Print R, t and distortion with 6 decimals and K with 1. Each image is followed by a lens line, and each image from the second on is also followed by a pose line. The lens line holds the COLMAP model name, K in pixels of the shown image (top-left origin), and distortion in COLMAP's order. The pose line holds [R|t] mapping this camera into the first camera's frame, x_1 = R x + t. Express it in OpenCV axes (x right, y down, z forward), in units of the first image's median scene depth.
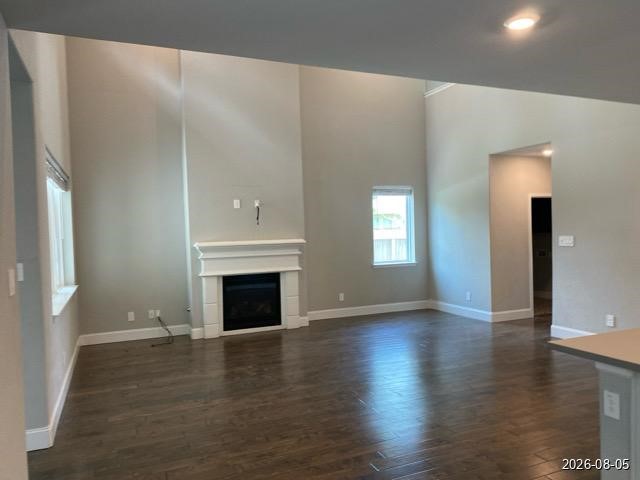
lens RADIAL K [[489.5, 0, 320.0], [0, 489.5, 240.0], [0, 0, 1]] dist [0.004185, -0.003091]
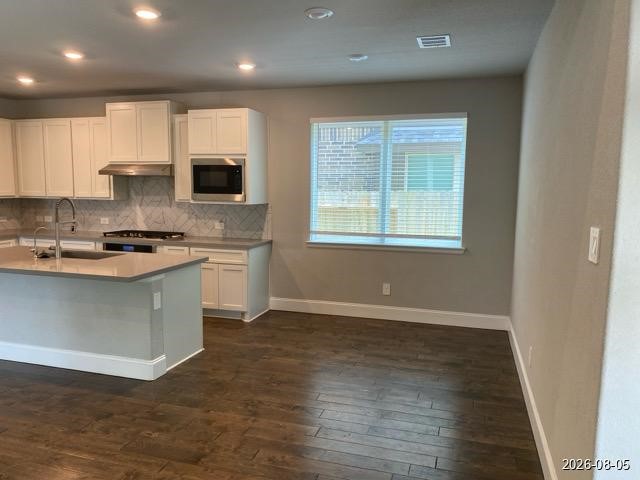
lens RADIAL K [[489.5, 0, 320.0], [0, 489.5, 240.0], [0, 0, 1]] dist [0.004185, -0.003091]
pose [[-0.750375, -0.097937, 0.653717, -0.712111], [-0.018281, 0.991660, 0.127582, -0.047191], [-0.660760, 0.083783, -0.745907, 1.705694]]
